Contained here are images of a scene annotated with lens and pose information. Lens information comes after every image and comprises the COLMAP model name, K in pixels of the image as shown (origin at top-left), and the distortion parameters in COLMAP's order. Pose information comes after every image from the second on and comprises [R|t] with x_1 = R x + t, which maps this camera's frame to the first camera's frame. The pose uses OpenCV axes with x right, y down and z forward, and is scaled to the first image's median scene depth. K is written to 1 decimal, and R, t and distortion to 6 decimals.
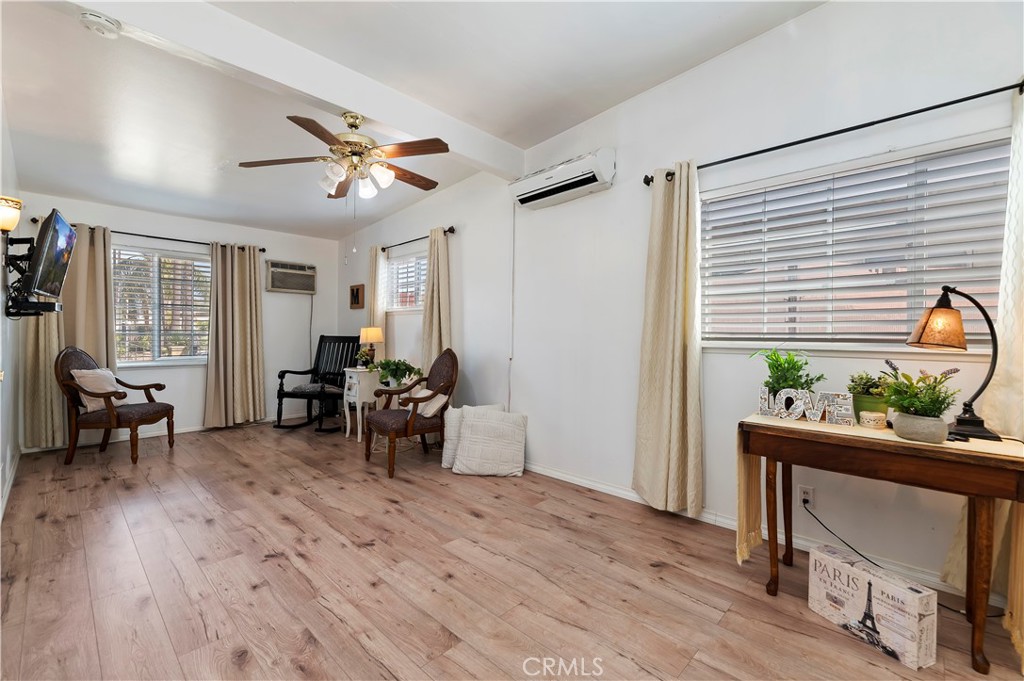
lens RADIAL K [[431.1, 0, 519.0], [0, 431.1, 335.5], [0, 0, 1]] dist [0.000258, 0.000280]
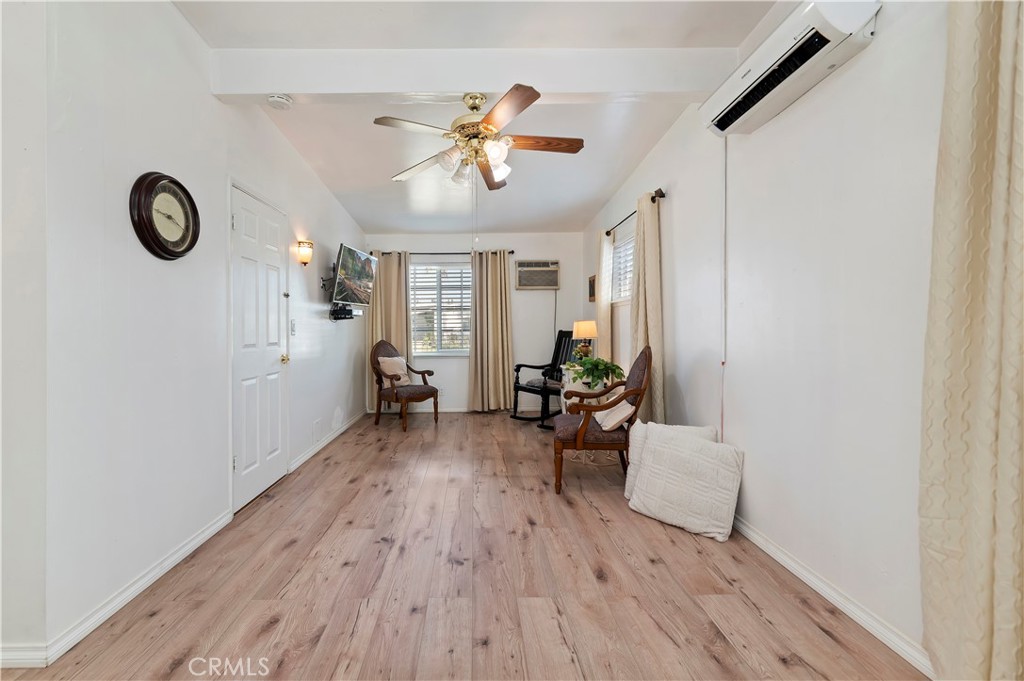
lens RADIAL K [[446.1, 0, 482.8], [0, 446.1, 329.3], [0, 0, 1]] dist [0.006654, 0.000204]
pose [[0.692655, -0.010421, -0.721194, 0.244547], [0.010530, 0.999935, -0.004335, -0.000313], [0.721192, -0.004591, 0.692720, 0.256725]]
